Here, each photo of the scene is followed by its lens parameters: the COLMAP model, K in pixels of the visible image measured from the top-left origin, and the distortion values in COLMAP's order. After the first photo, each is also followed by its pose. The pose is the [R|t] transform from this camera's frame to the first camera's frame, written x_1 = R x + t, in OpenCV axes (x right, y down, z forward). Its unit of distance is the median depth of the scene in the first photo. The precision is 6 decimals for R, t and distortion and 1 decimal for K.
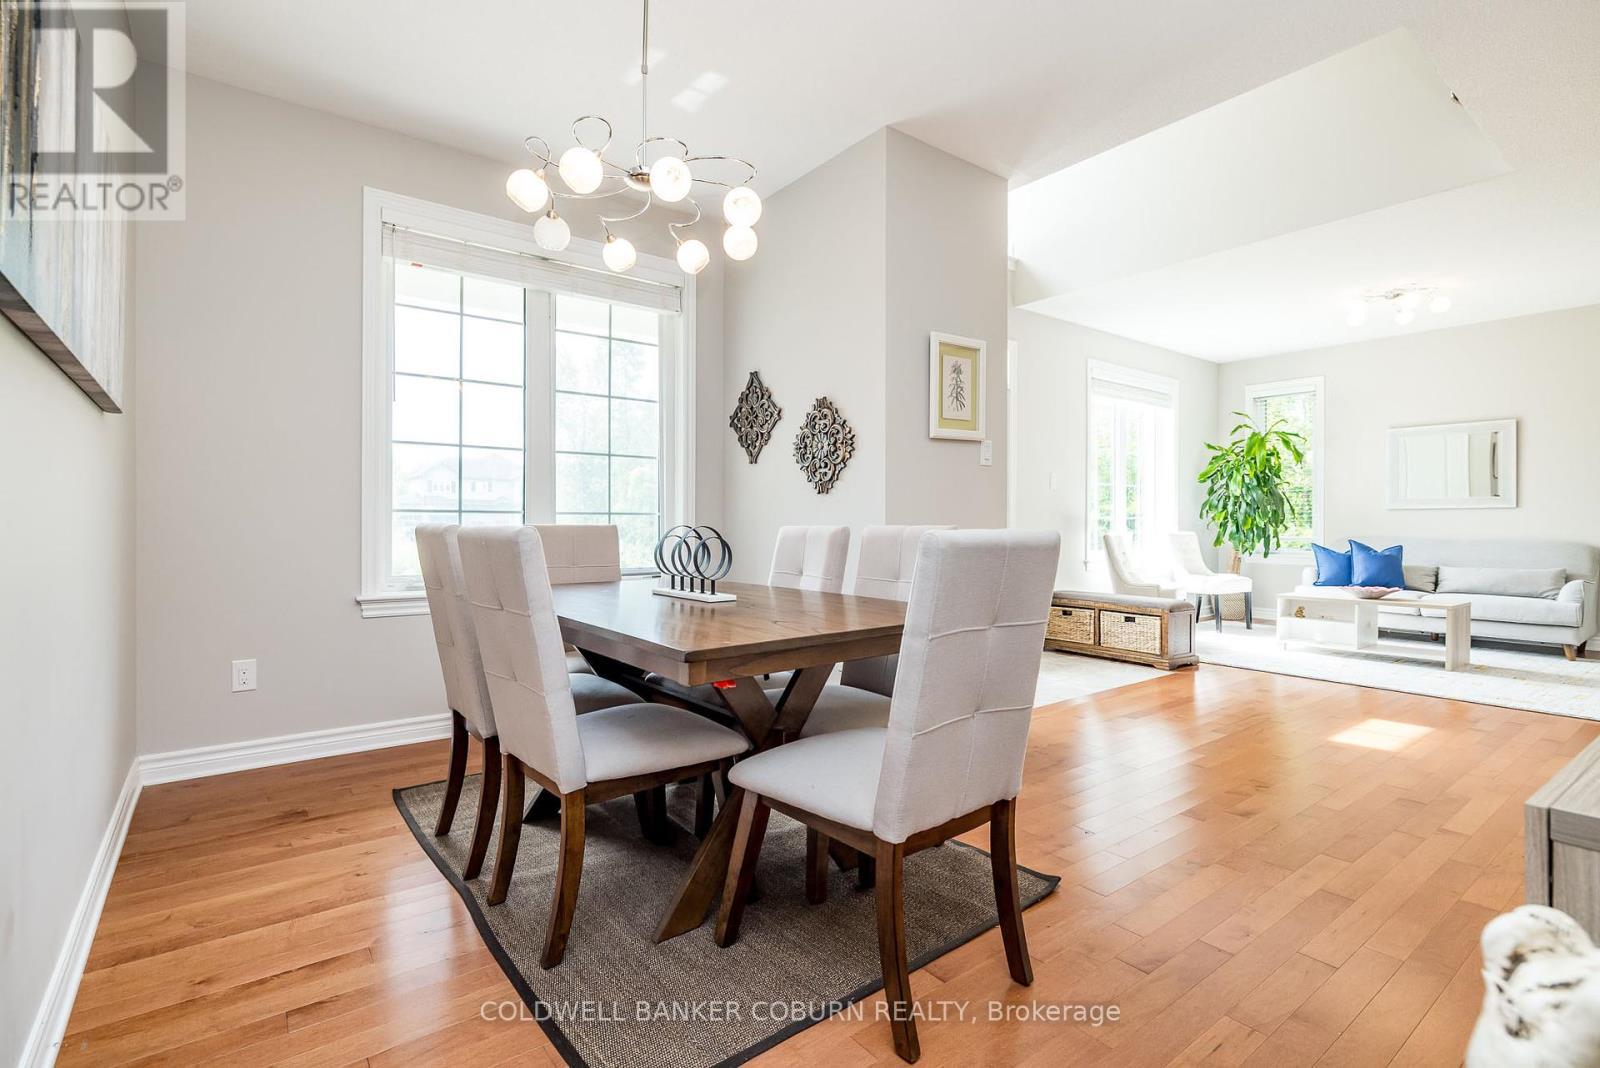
lens RADIAL K [[777.9, 0, 800.0], [0, 777.9, 534.0], [0, 0, 1]] dist [-0.001929, -0.000049]
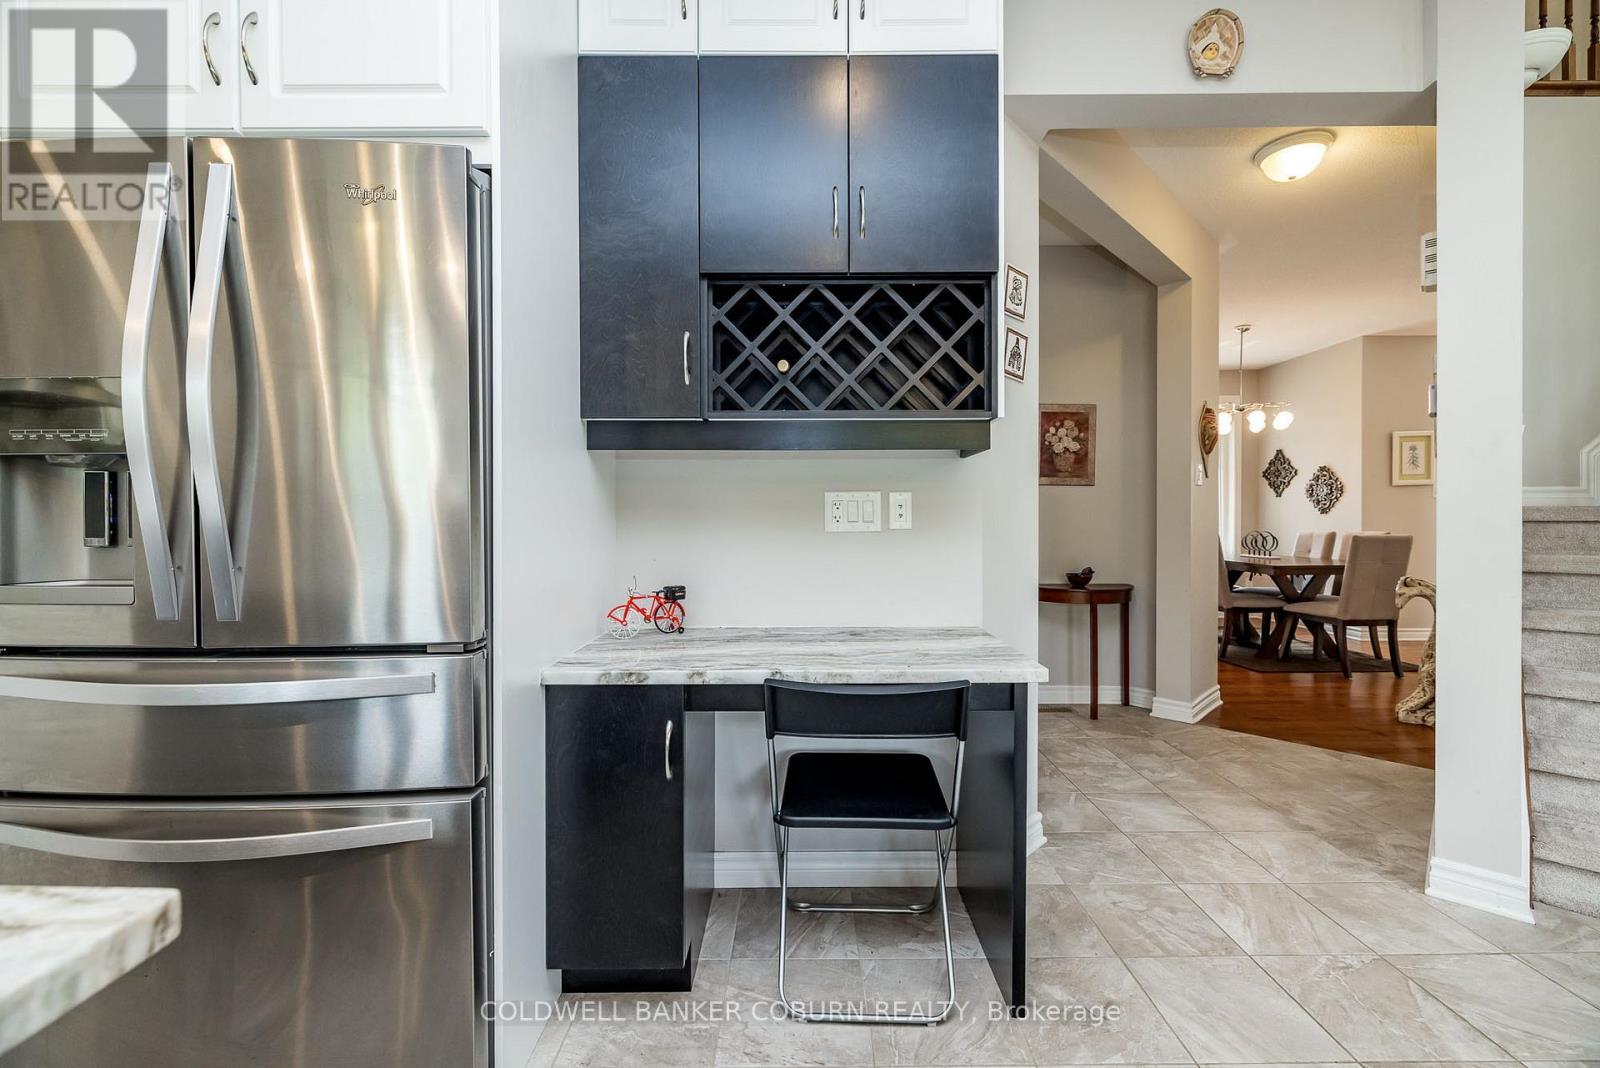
lens RADIAL K [[675.0, 0, 801.2], [0, 675.0, 521.8], [0, 0, 1]] dist [-0.003130, -0.000075]
pose [[0.808210, 0.005303, -0.588871, -0.035263], [-0.008790, 0.999957, -0.003059, -0.014452], [0.588829, 0.007649, 0.808221, -1.175485]]
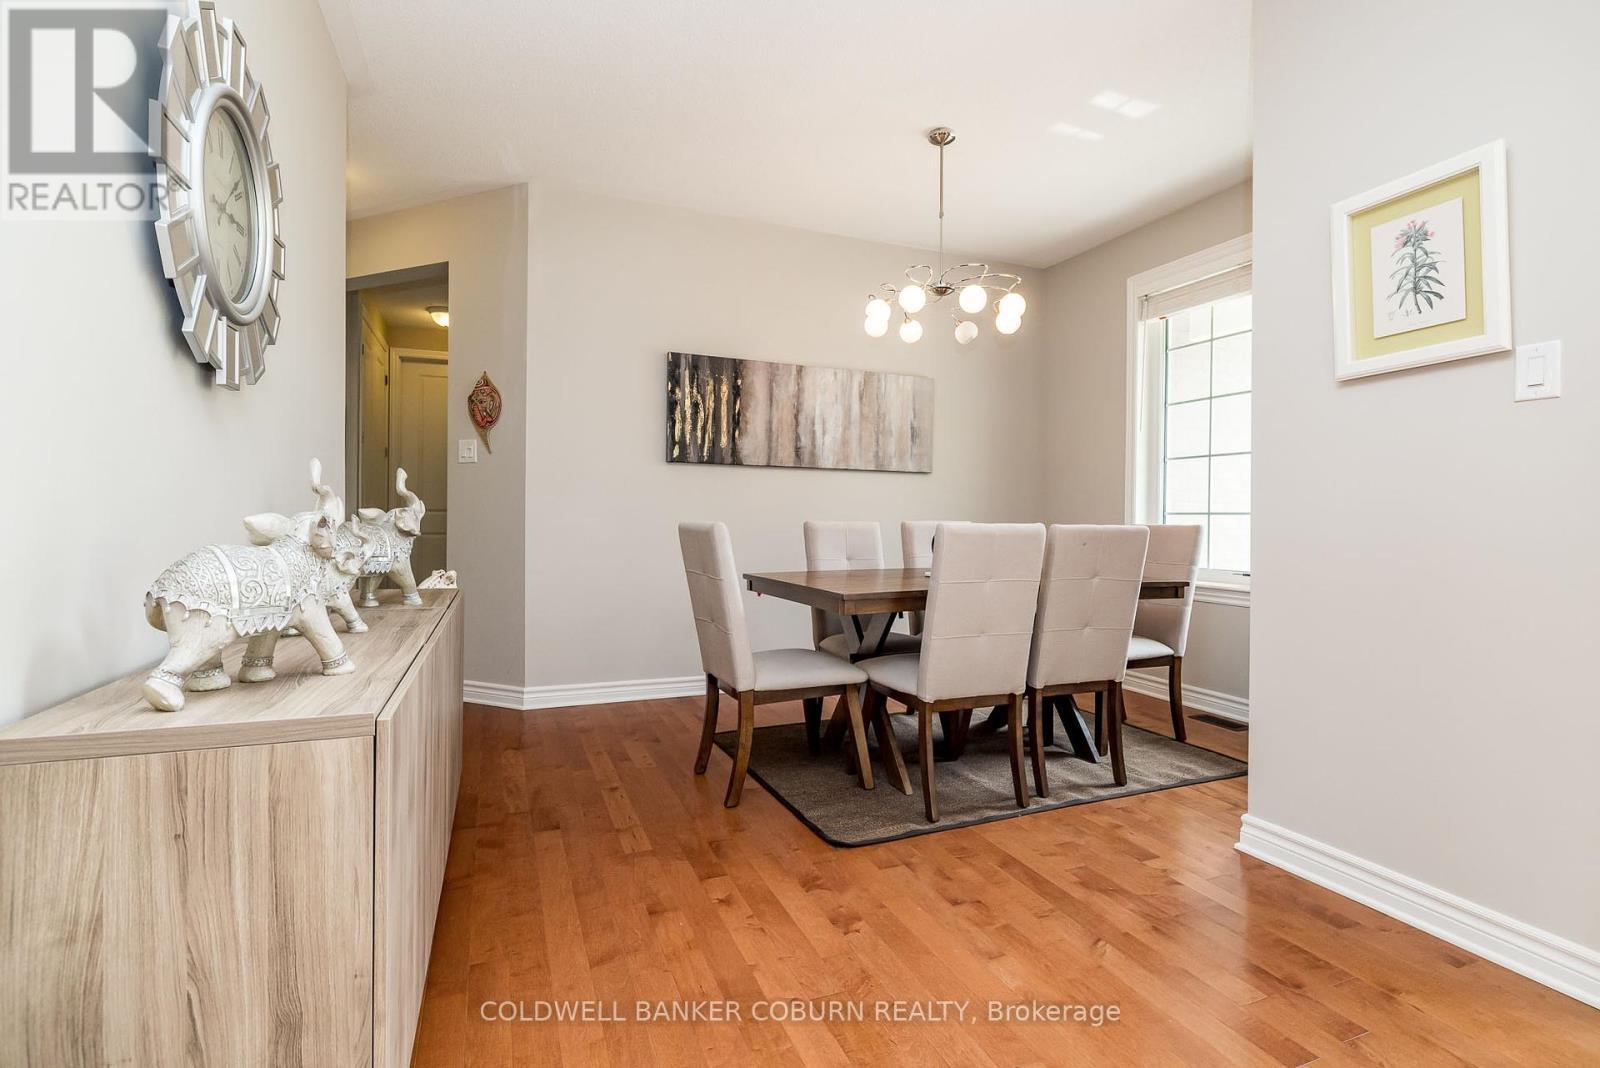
lens RADIAL K [[715.5, 0, 795.4], [0, 715.5, 525.2], [0, 0, 1]] dist [-0.001696, 0.000027]
pose [[-0.239625, 0.002252, -0.970863, 0.769932], [-0.026848, 0.999599, 0.008945, -0.005350], [0.970494, 0.028210, -0.239469, 0.697011]]
